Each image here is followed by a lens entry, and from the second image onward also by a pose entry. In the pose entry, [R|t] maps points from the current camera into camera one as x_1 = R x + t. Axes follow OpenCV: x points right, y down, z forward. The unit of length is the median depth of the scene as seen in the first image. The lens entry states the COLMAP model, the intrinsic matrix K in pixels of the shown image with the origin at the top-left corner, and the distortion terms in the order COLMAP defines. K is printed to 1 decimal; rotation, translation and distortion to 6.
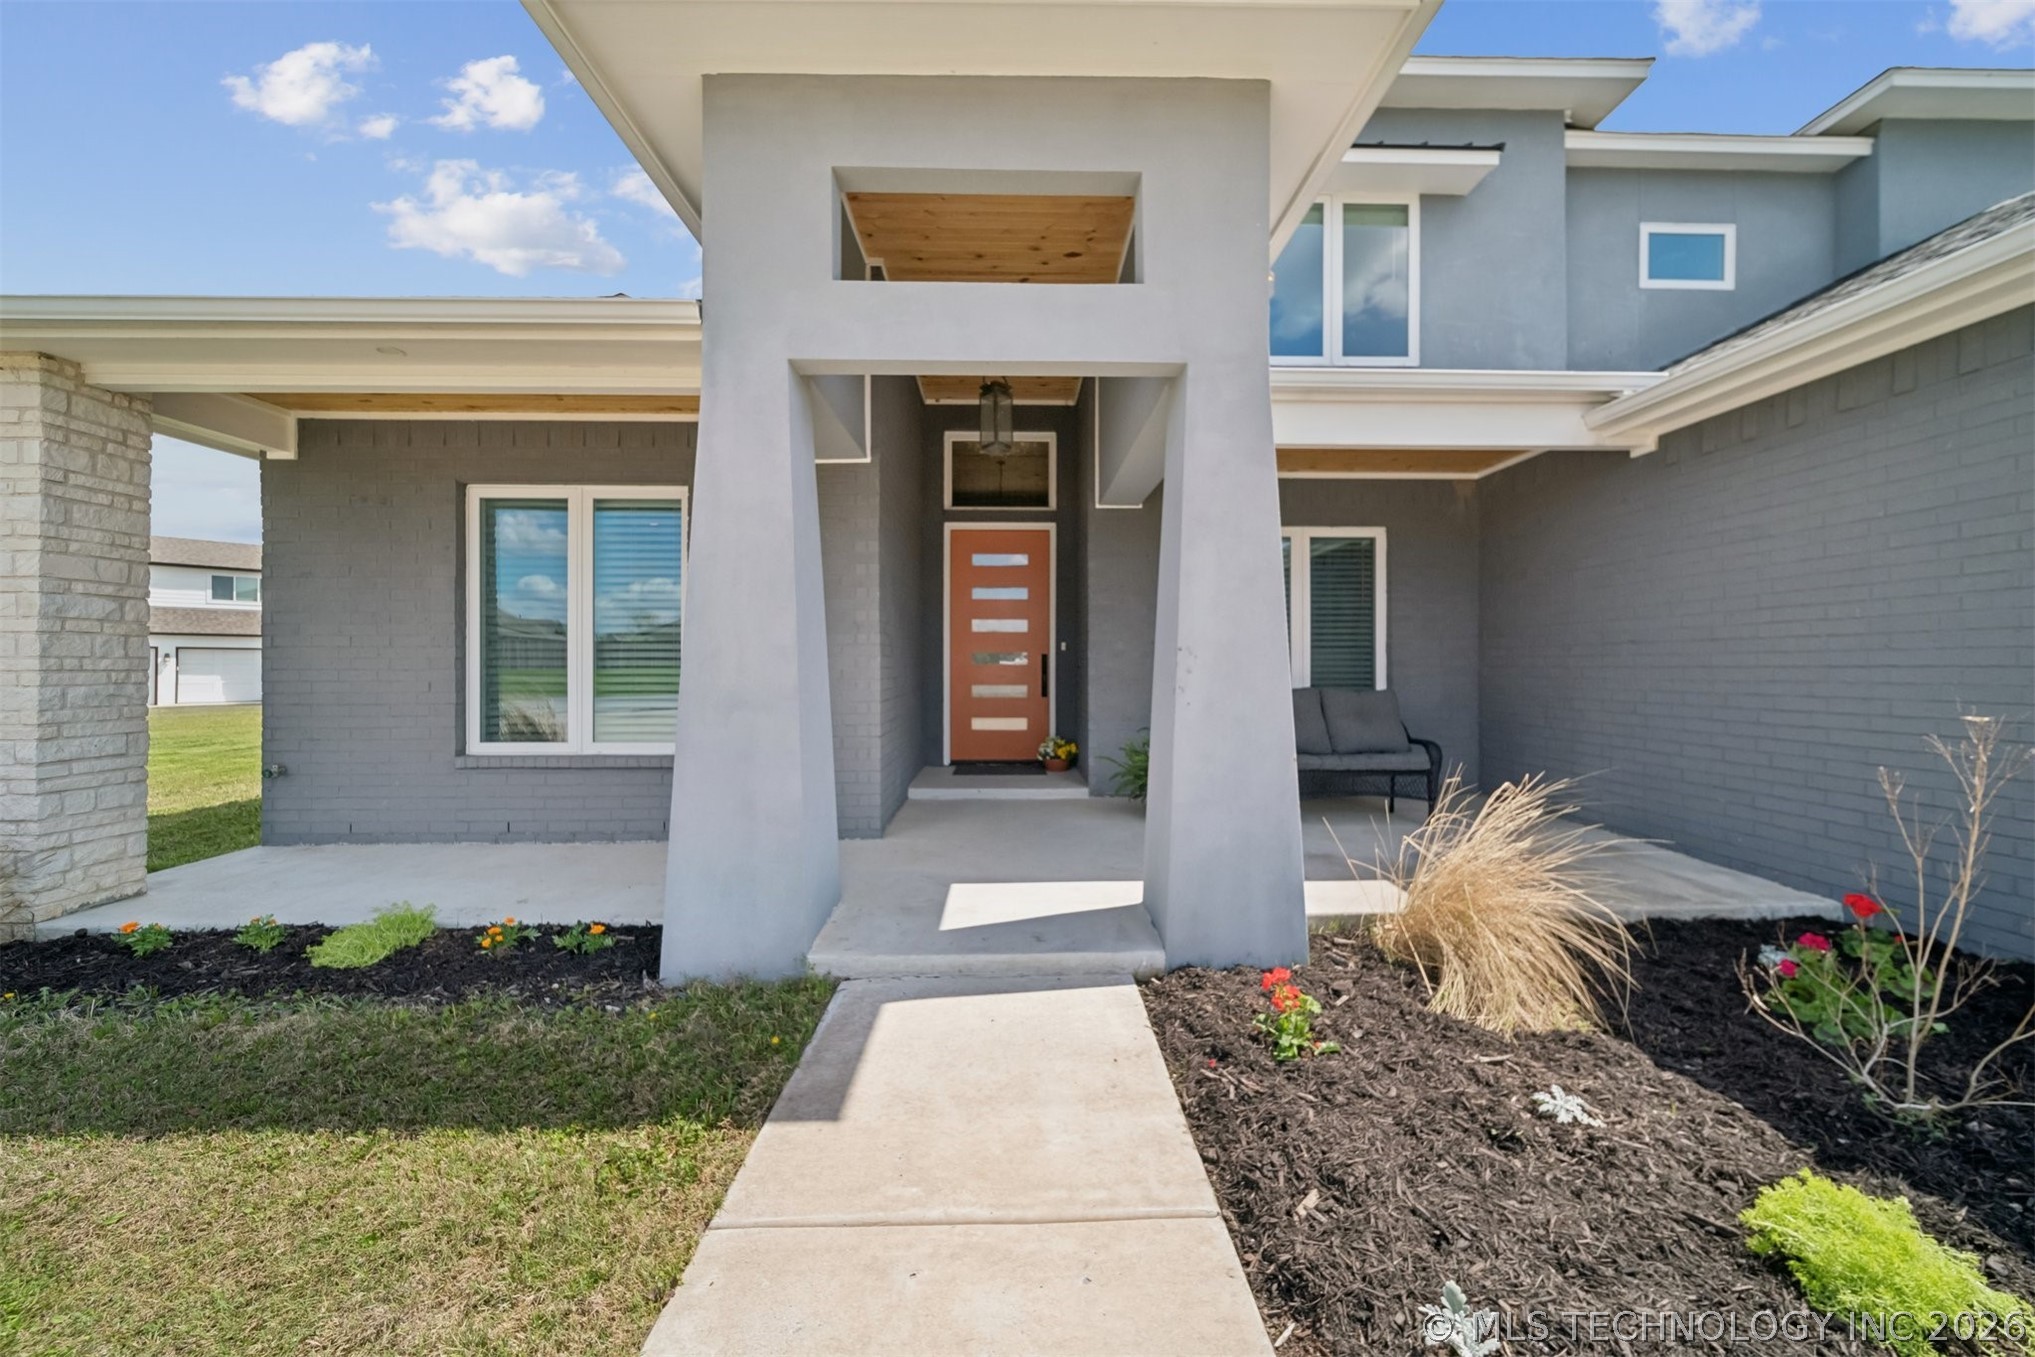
lens RADIAL K [[714.7, 0, 1016.6], [0, 714.7, 661.0], [0, 0, 1]] dist [0.003514, -0.001339]
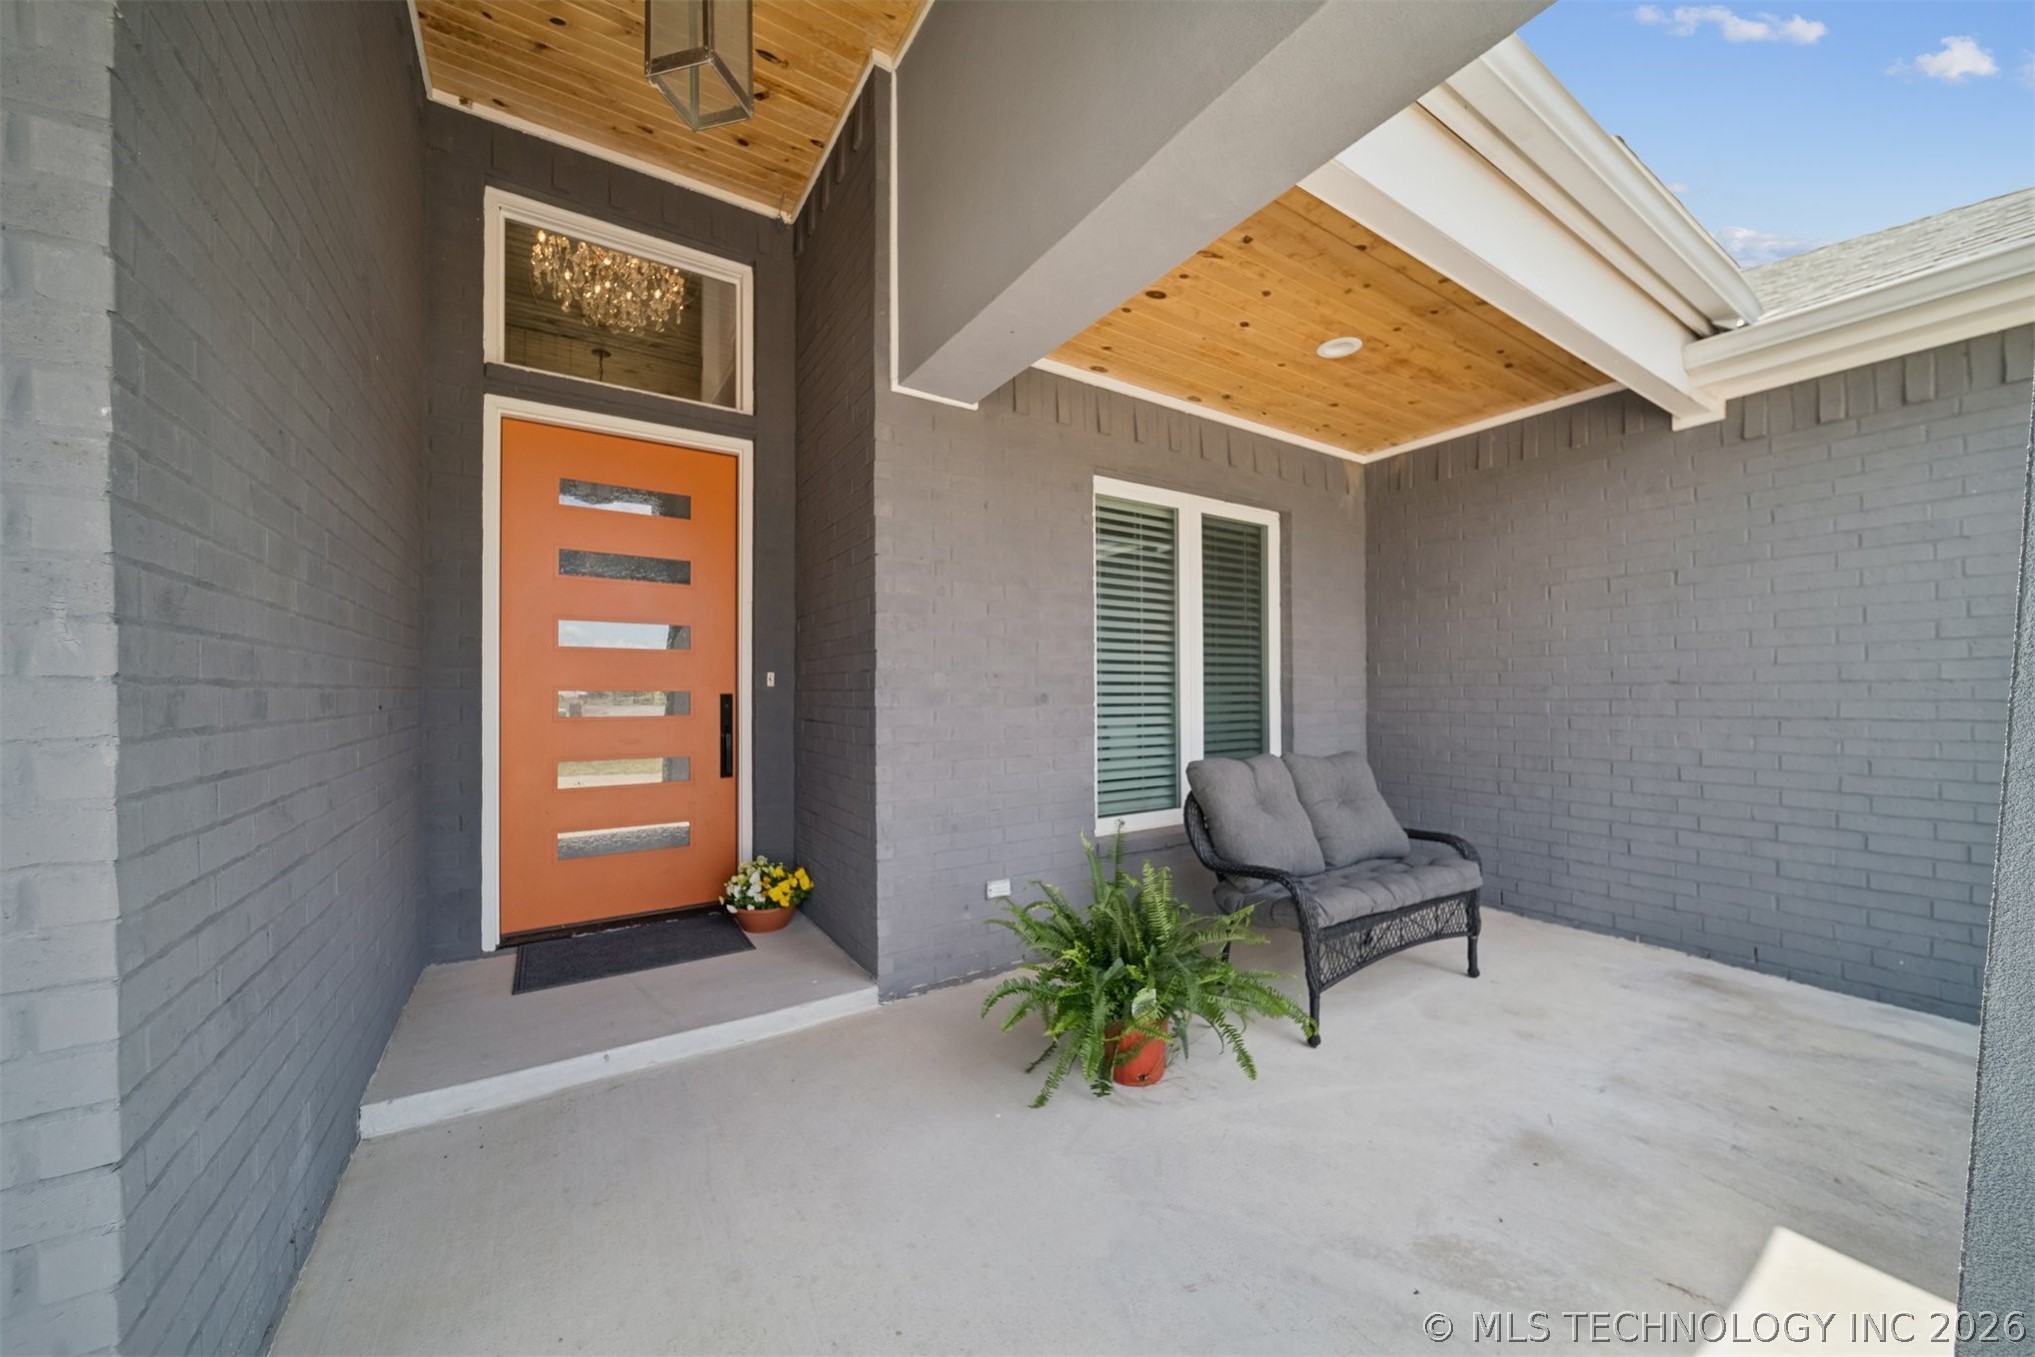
lens RADIAL K [[714.7, 0, 1020.3], [0, 714.7, 685.2], [0, 0, 1]] dist [0.003514, -0.001339]
pose [[0.844053, 0.000452, 0.536260, -0.060232], [0.002613, 0.999984, -0.004955, -0.013651], [-0.536253, 0.005584, 0.844039, 0.464099]]
